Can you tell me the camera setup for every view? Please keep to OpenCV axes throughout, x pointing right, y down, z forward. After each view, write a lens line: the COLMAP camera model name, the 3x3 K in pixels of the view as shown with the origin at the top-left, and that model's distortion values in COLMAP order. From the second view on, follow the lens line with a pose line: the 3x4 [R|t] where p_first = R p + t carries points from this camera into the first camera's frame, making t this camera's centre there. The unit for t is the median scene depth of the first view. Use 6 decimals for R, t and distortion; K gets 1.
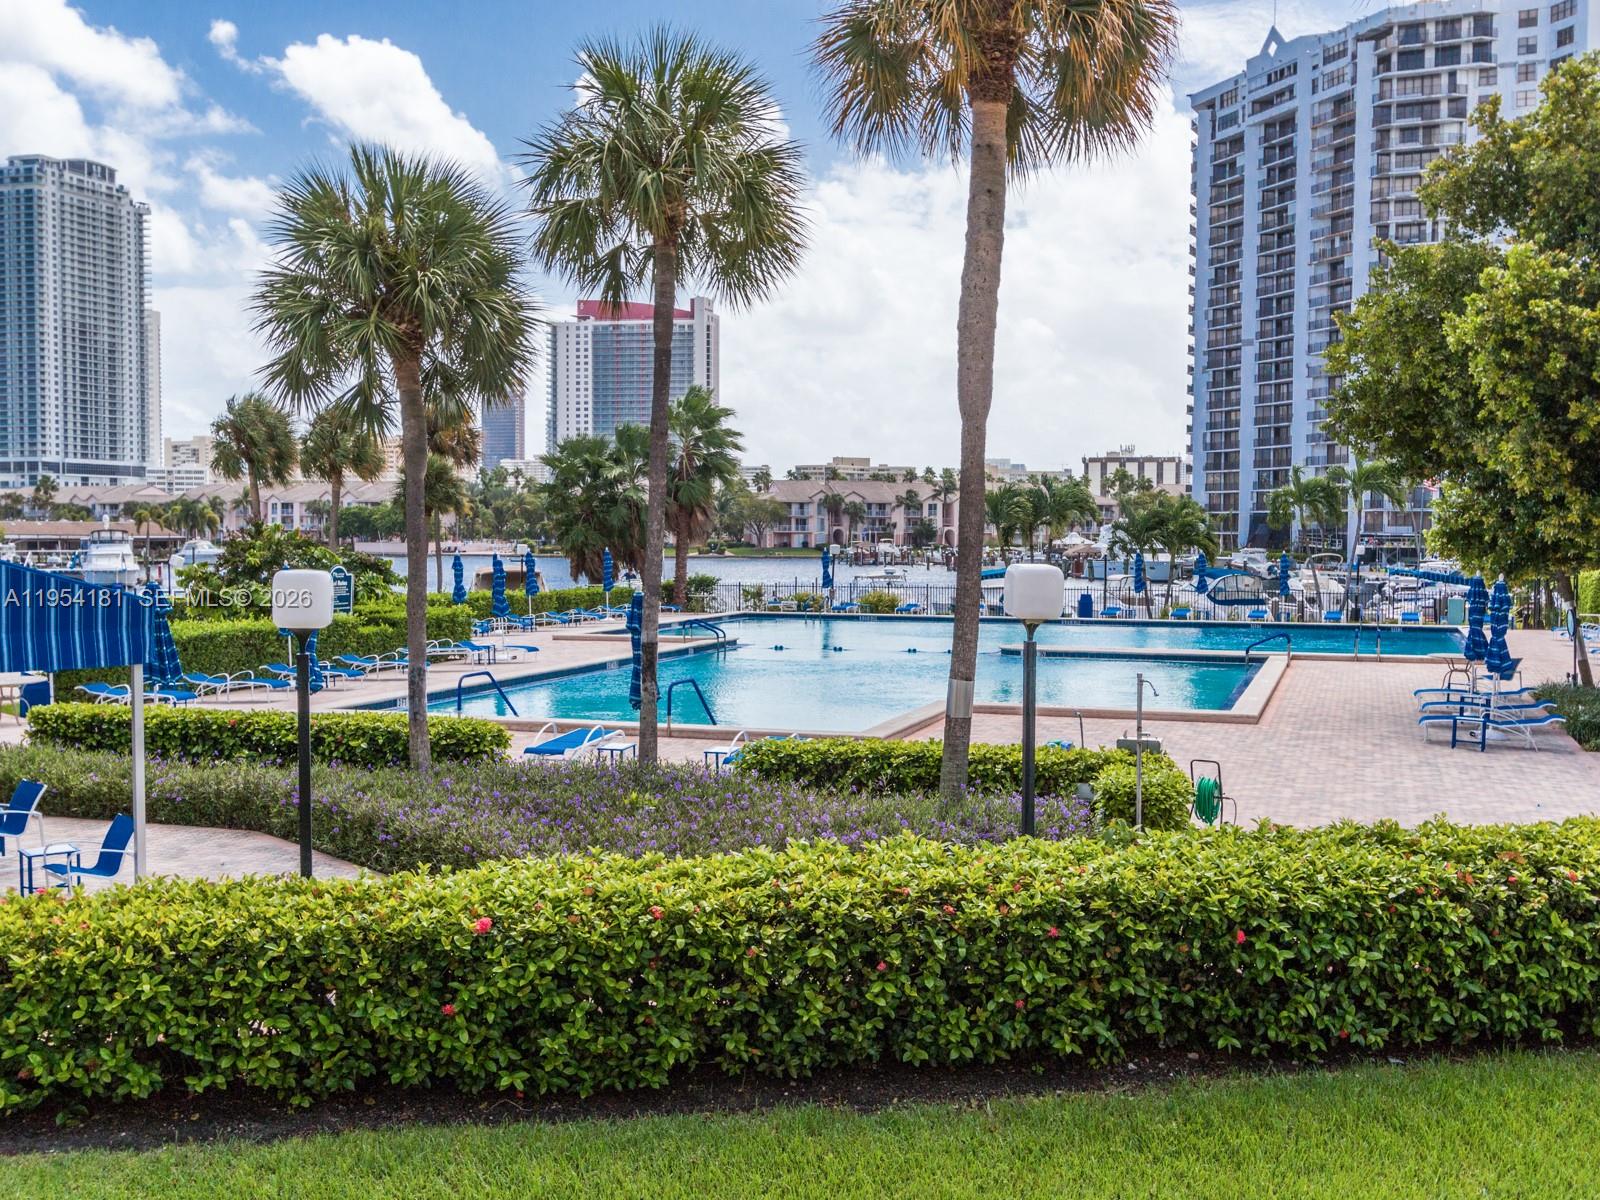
lens RADIAL K [[1709.0, 0, 800.0], [0, 1709.0, 600.0], [0, 0, 1]] dist [0.008043, -0.010604]
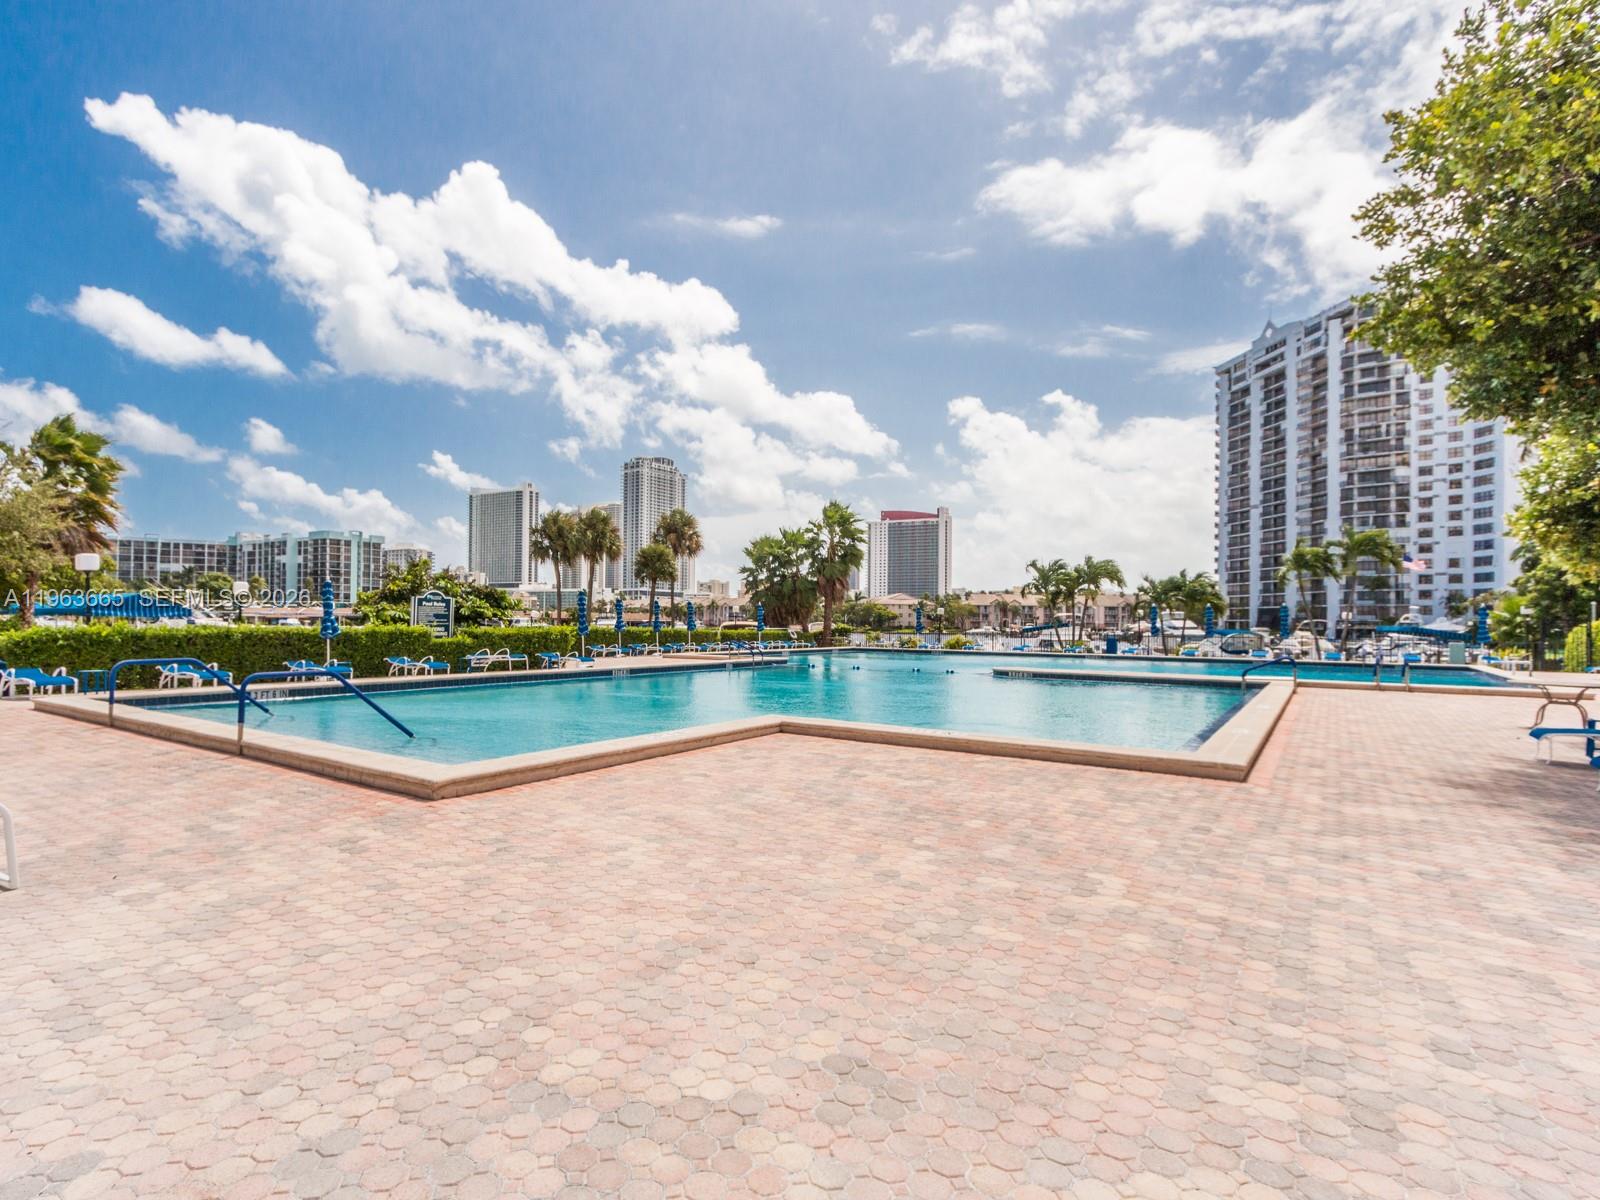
lens RADIAL K [[810.3, 0, 733.7], [0, 810.3, 613.1], [0, 0, 1]] dist [0.000166, -0.000976]
pose [[0.949749, 0.002033, -0.313006, 0.024939], [-0.019155, 0.998482, -0.051637, 0.004519], [0.312426, 0.055038, 0.948346, 0.090420]]
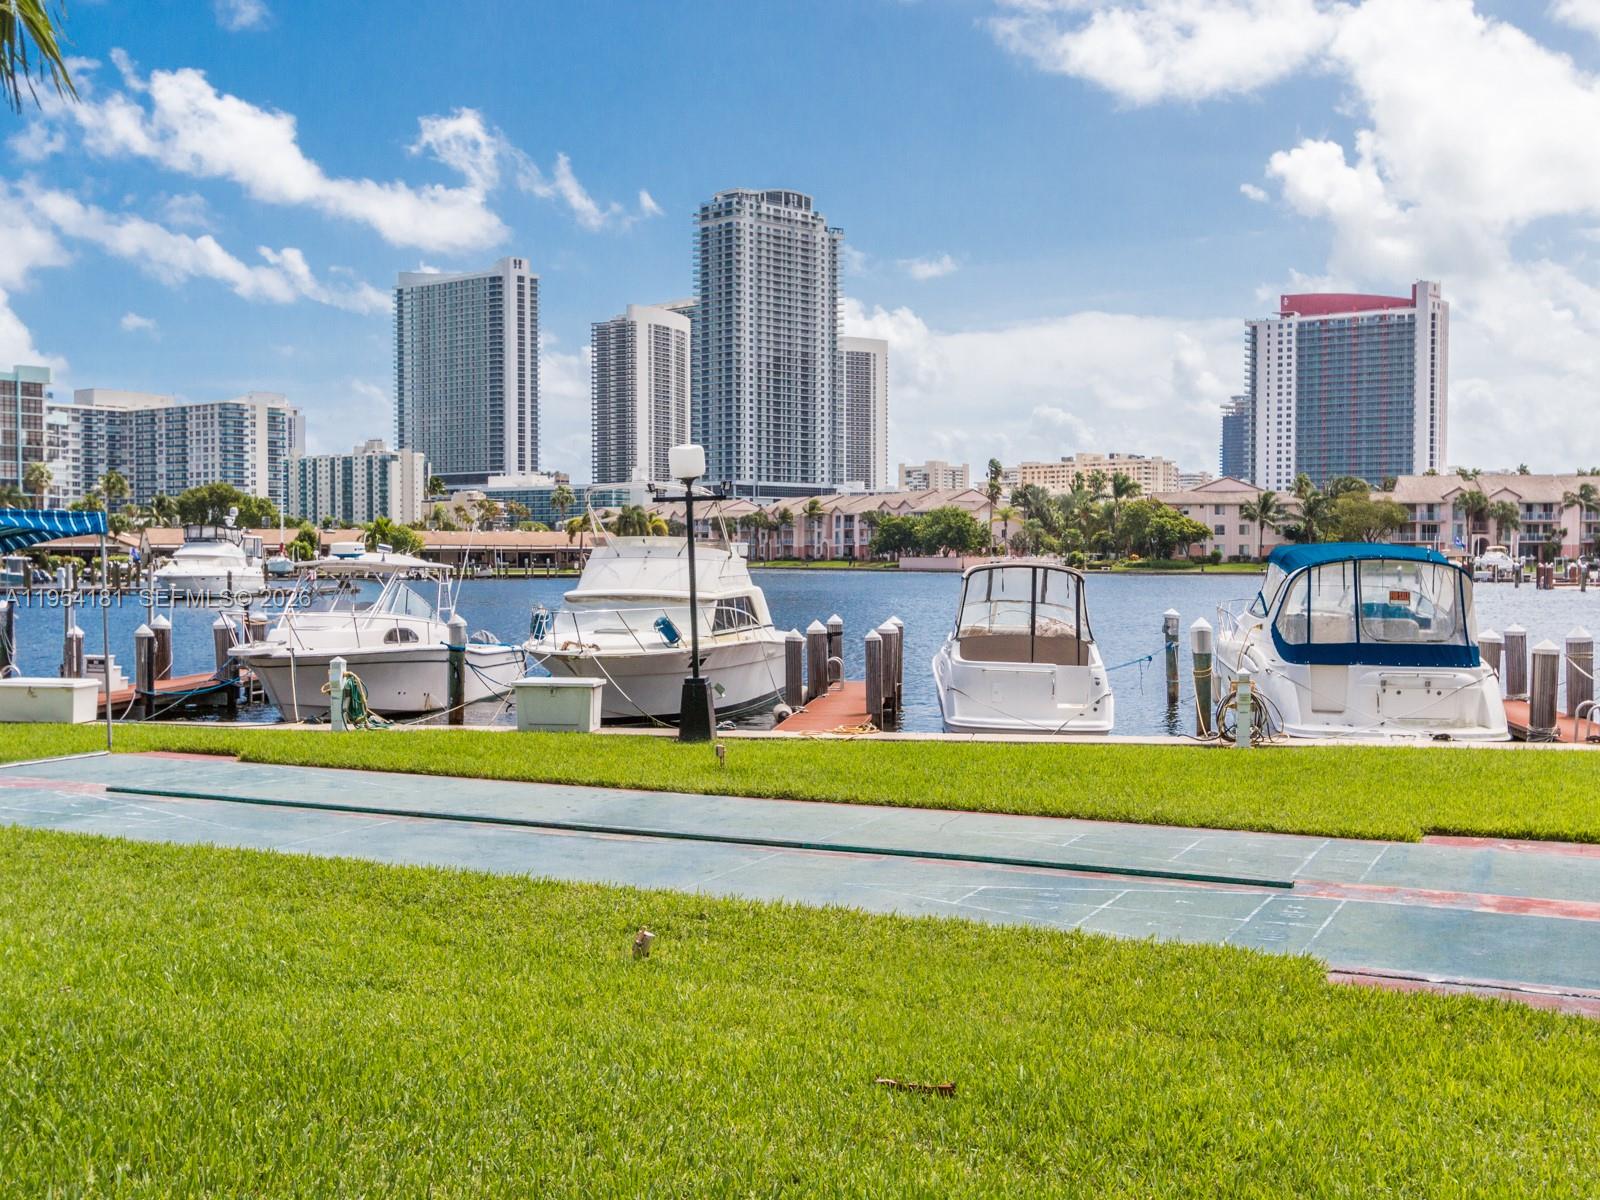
lens RADIAL K [[1709.0, 0, 800.0], [0, 1709.0, 600.0], [0, 0, 1]] dist [0.008043, -0.010604]
pose [[0.901523, 0.008371, -0.432649, 0.116079], [-0.014778, 0.999825, -0.011448, -0.001213], [0.432478, 0.016714, 0.901490, 0.274011]]
